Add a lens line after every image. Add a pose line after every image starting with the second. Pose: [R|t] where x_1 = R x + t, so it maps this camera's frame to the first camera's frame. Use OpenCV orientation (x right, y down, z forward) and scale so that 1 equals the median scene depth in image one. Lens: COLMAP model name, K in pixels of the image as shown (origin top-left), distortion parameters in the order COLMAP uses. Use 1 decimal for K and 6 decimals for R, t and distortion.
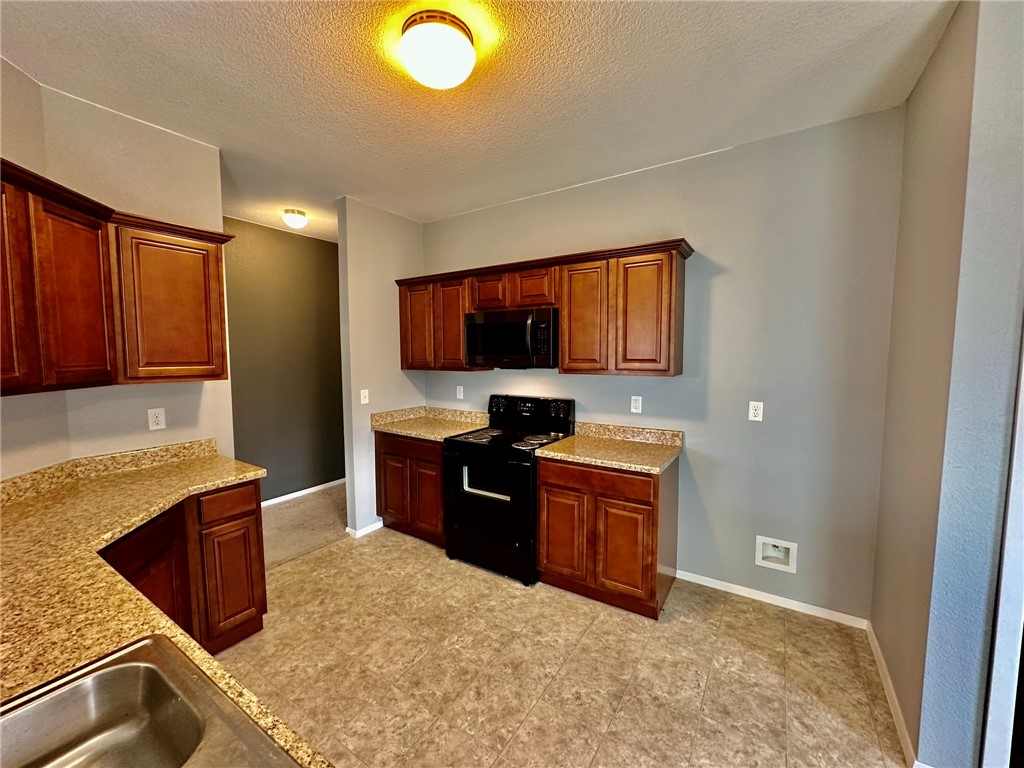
lens RADIAL K [[409.9, 0, 513.6], [0, 409.9, 380.8], [0, 0, 1]] dist [-0.001263, 0.000795]
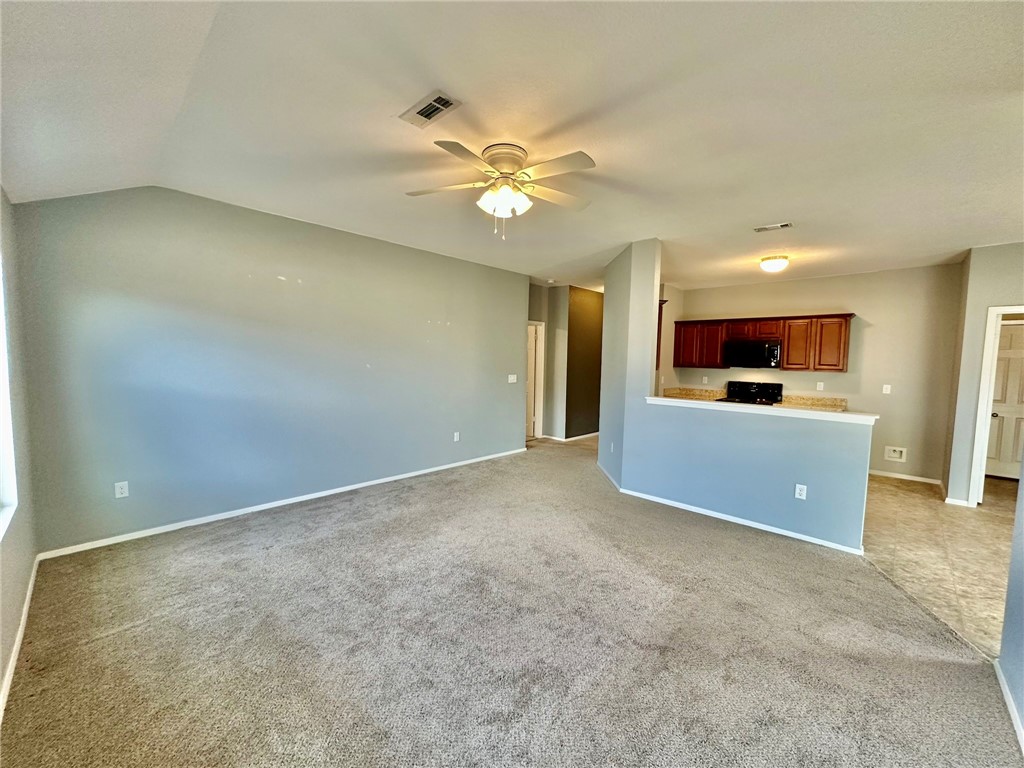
lens RADIAL K [[409.9, 0, 512.8], [0, 409.9, 380.9], [0, 0, 1]] dist [-0.001263, 0.000795]
pose [[0.981416, 0.034480, -0.188768, -0.885288], [-0.036652, 0.999296, -0.008026, 0.110077], [0.188359, 0.014796, 0.981989, -1.411928]]
